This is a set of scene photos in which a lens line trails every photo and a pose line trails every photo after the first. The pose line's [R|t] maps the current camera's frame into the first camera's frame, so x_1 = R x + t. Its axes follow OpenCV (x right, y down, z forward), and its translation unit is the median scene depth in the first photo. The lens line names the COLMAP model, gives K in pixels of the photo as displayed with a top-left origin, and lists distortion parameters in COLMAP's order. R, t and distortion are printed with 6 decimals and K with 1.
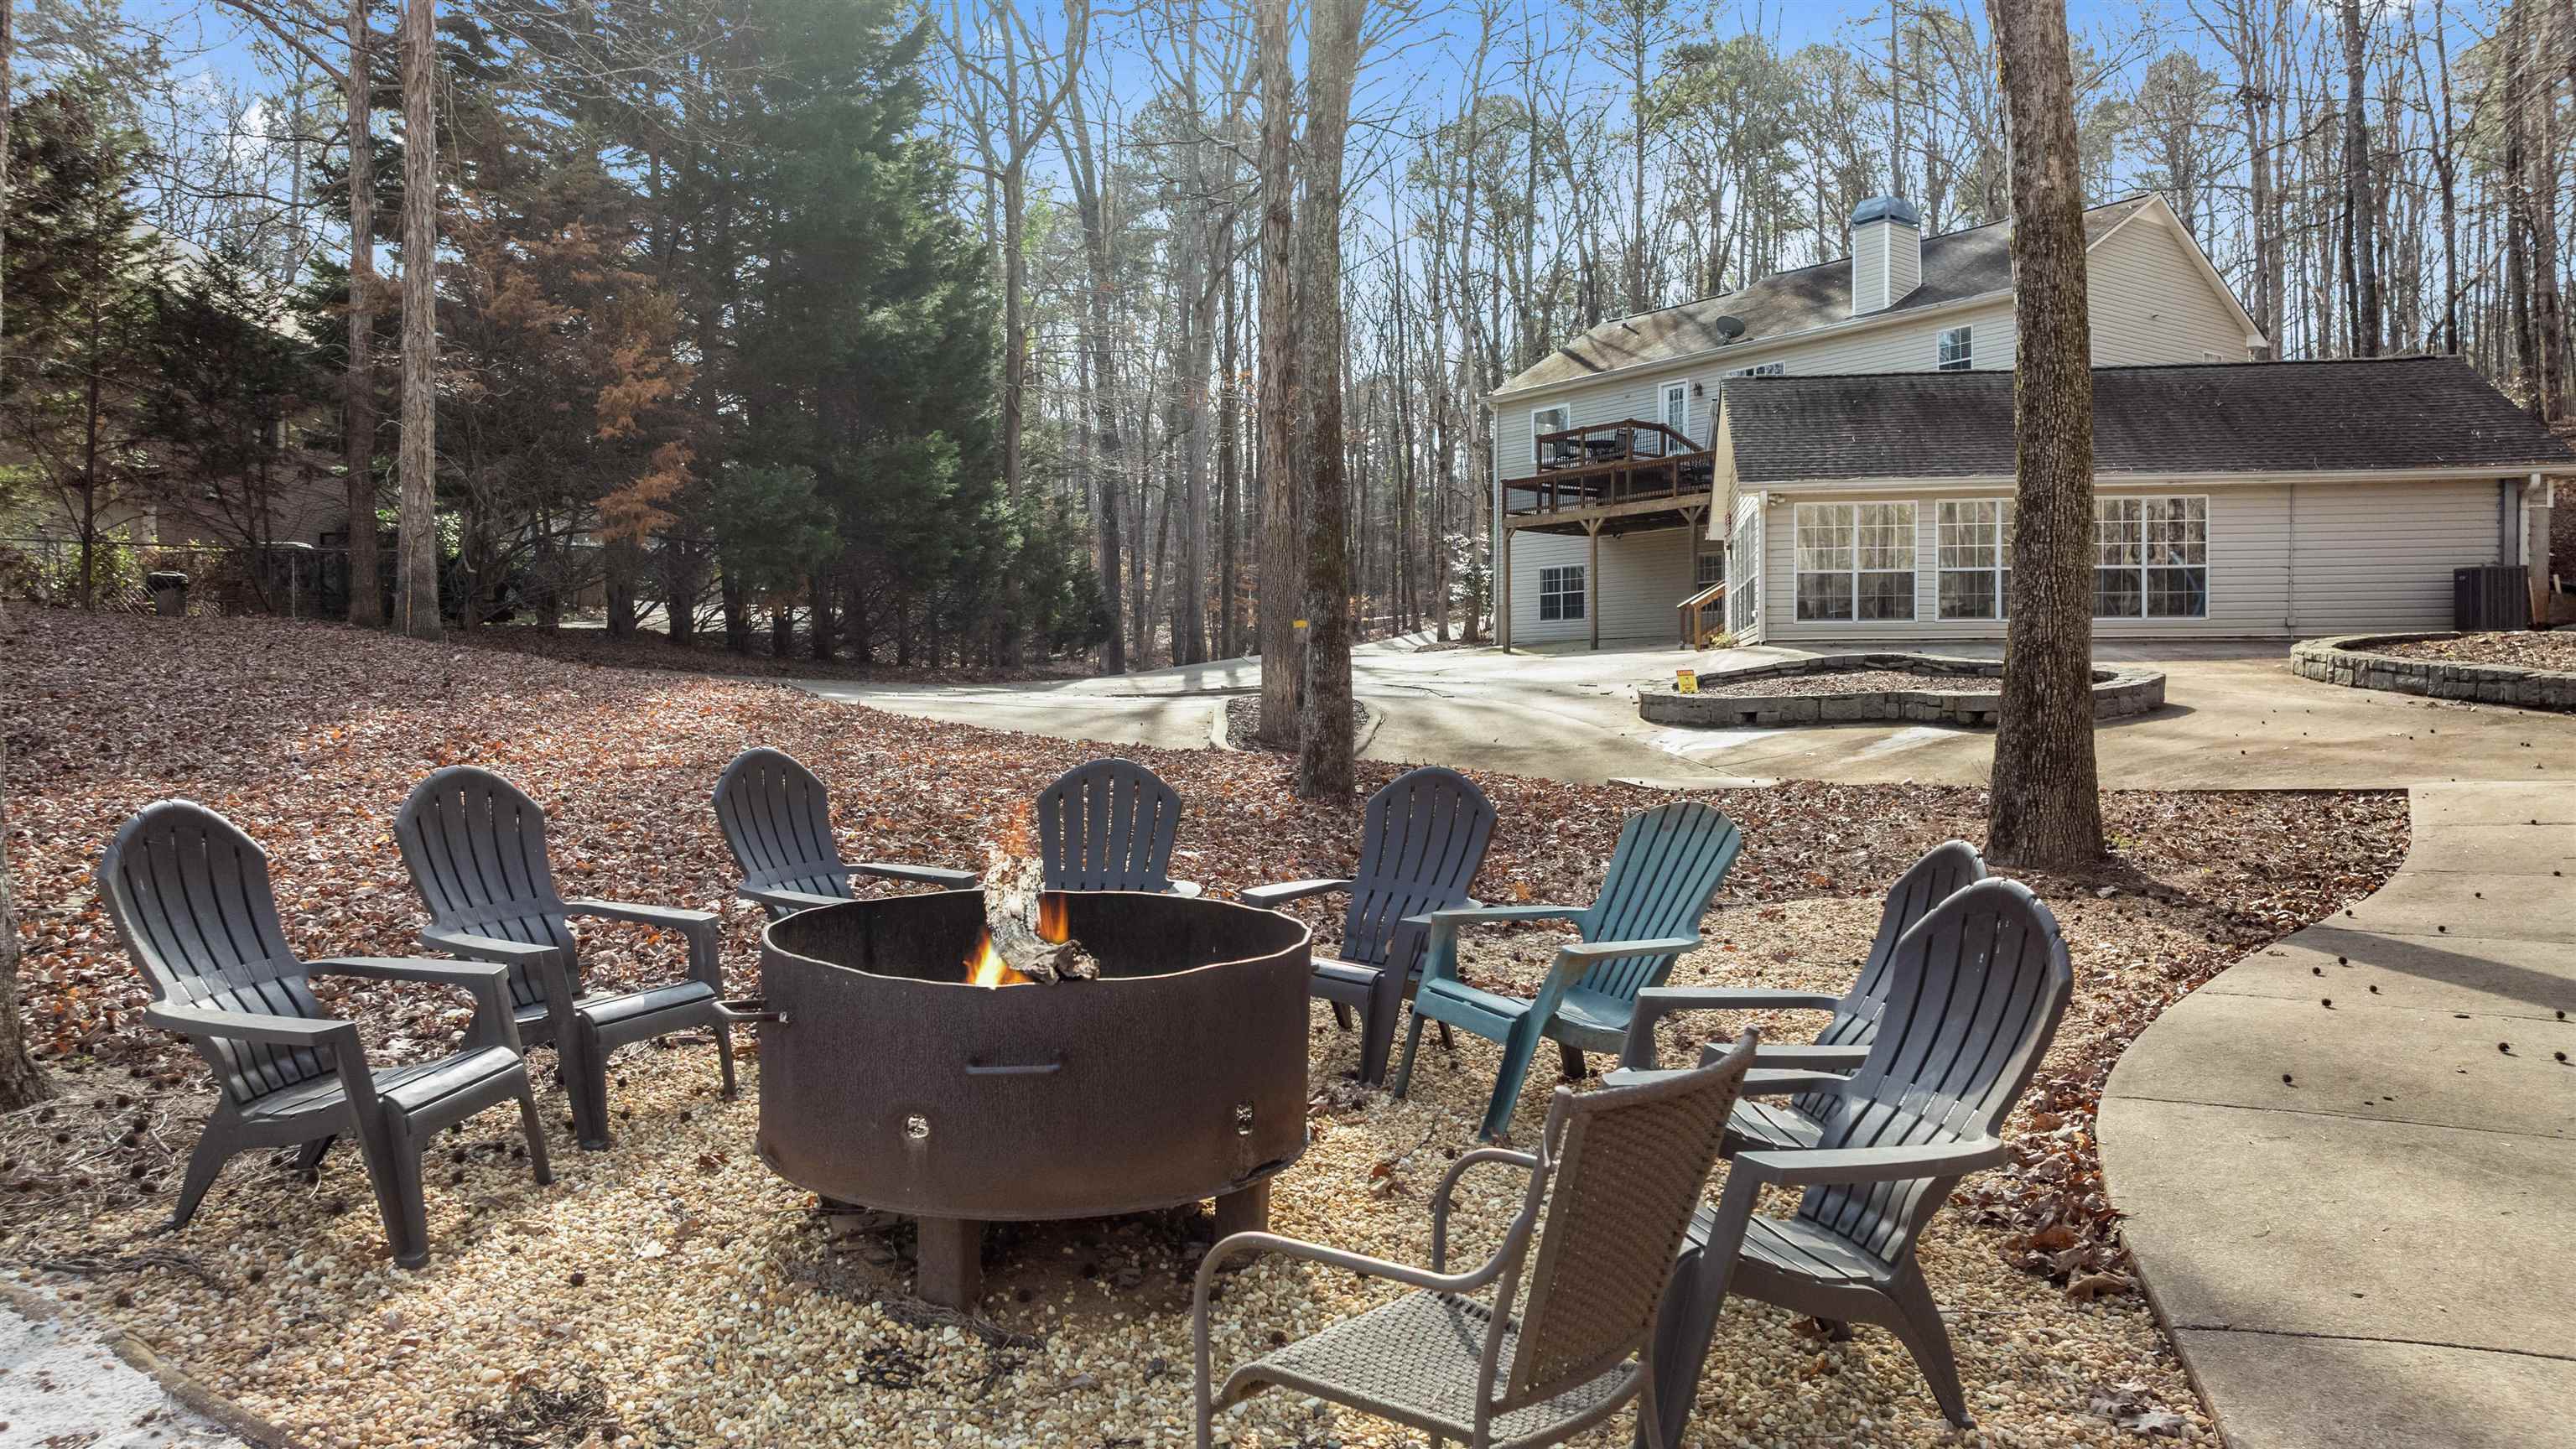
lens RADIAL K [[1946.4, 0, 1316.1], [0, 1946.4, 722.5], [0, 0, 1]] dist [0.039871, 0.003341]
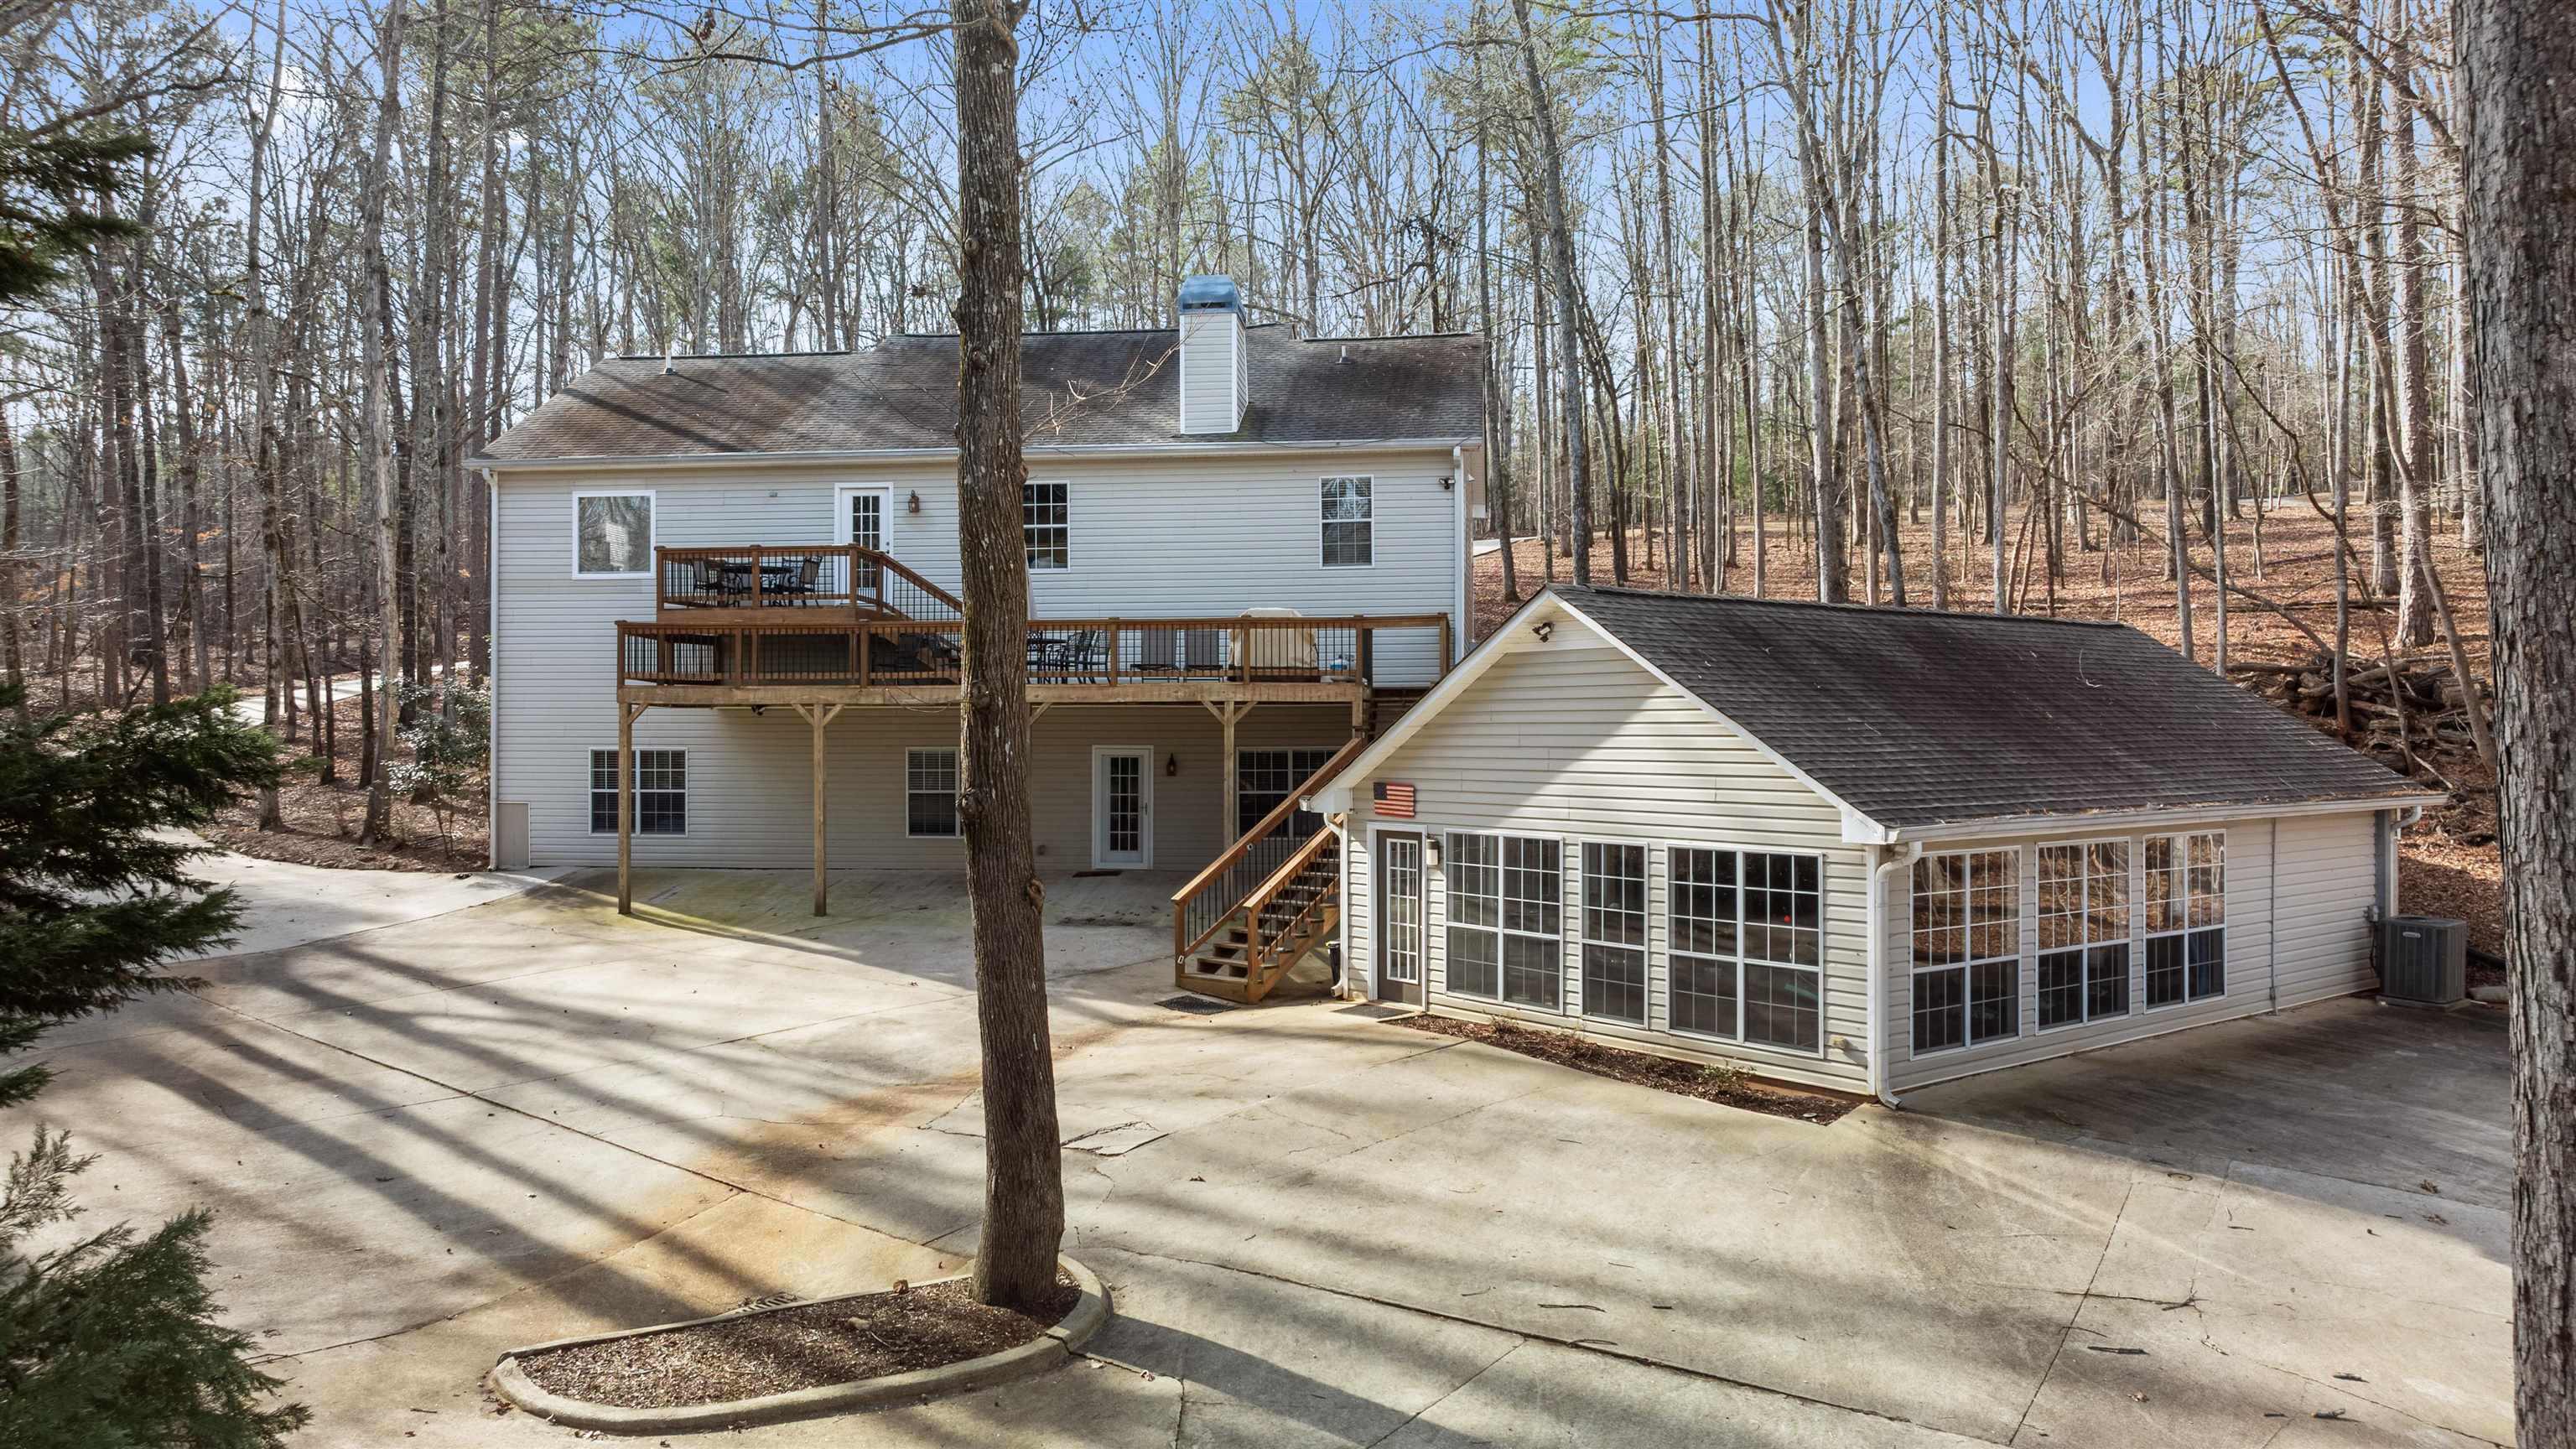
lens RADIAL K [[1891.1, 0, 1304.6], [0, 1891.1, 714.0], [0, 0, 1]] dist [-0.003184, 0.000545]
pose [[0.693532, 0.004565, 0.720412, -0.173992], [0.001275, 0.999971, -0.007564, -0.090889], [-0.720425, 0.006164, 0.693506, 0.442770]]
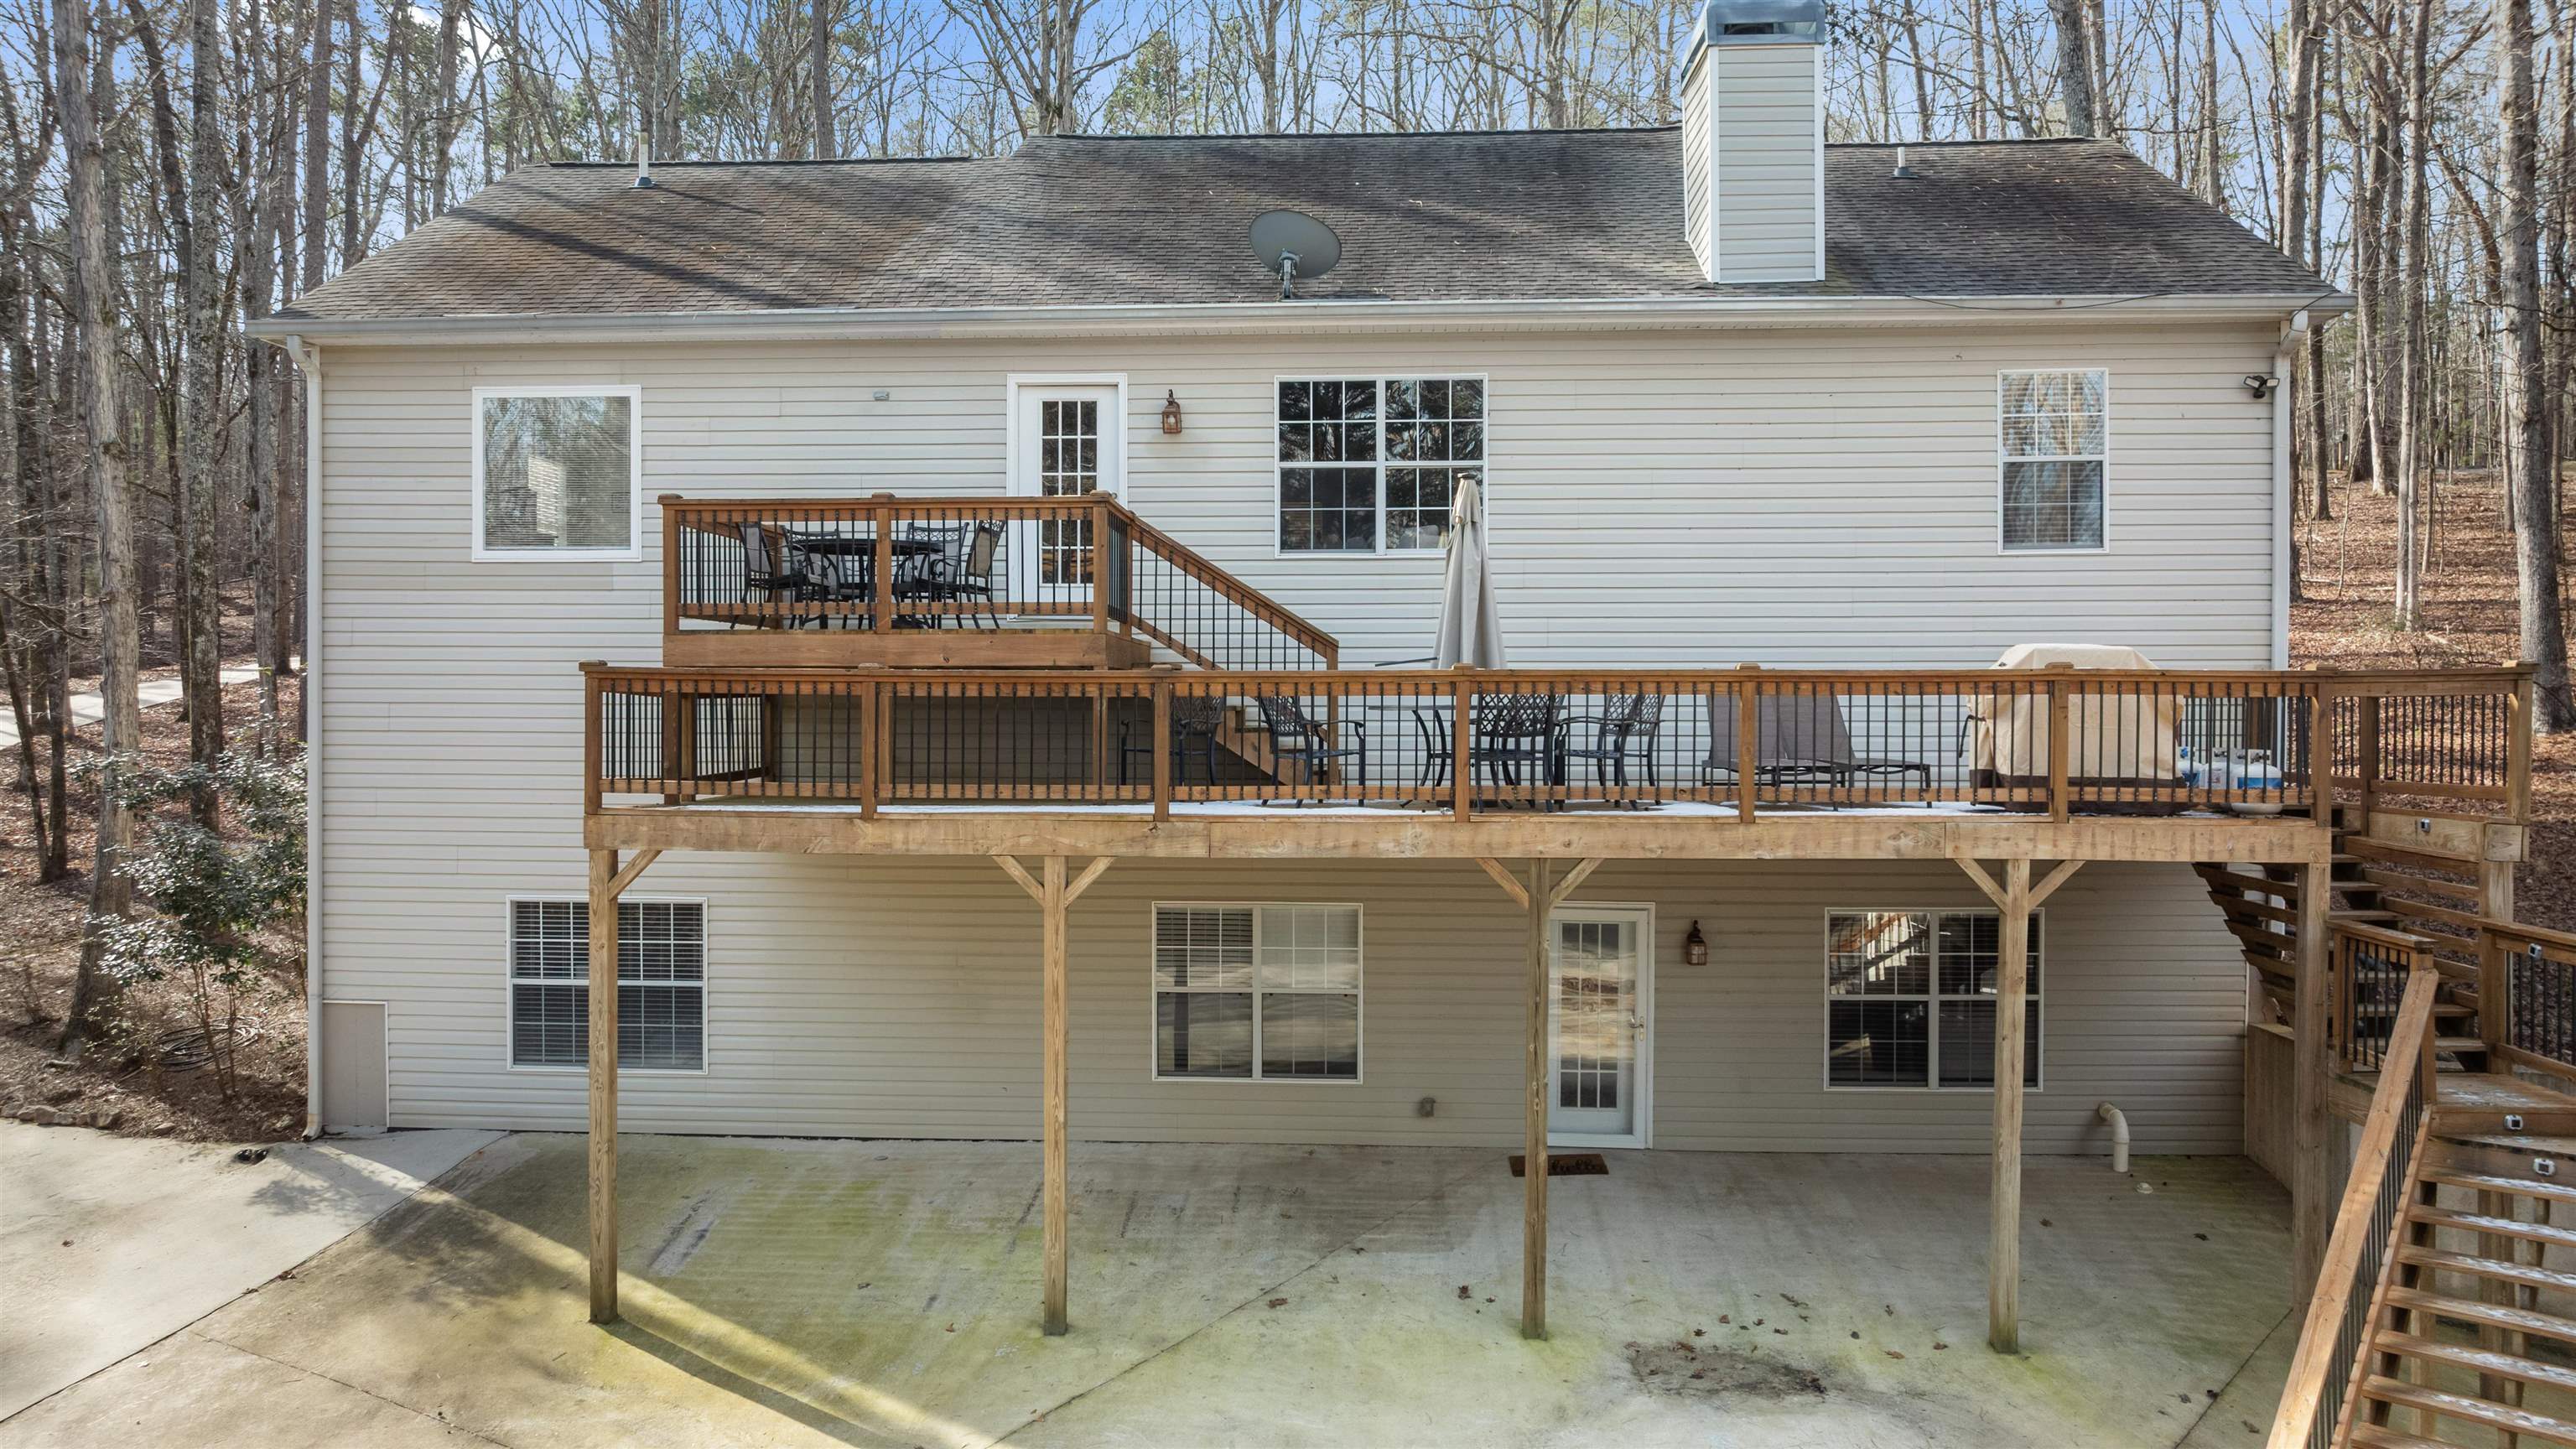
lens RADIAL K [[1891.1, 0, 1304.6], [0, 1891.1, 714.0], [0, 0, 1]] dist [-0.003184, 0.000545]
pose [[0.651112, -0.003639, 0.758973, -0.034869], [-0.003361, 0.999965, 0.007678, -0.118968], [-0.758974, -0.007550, 0.651077, 0.752437]]
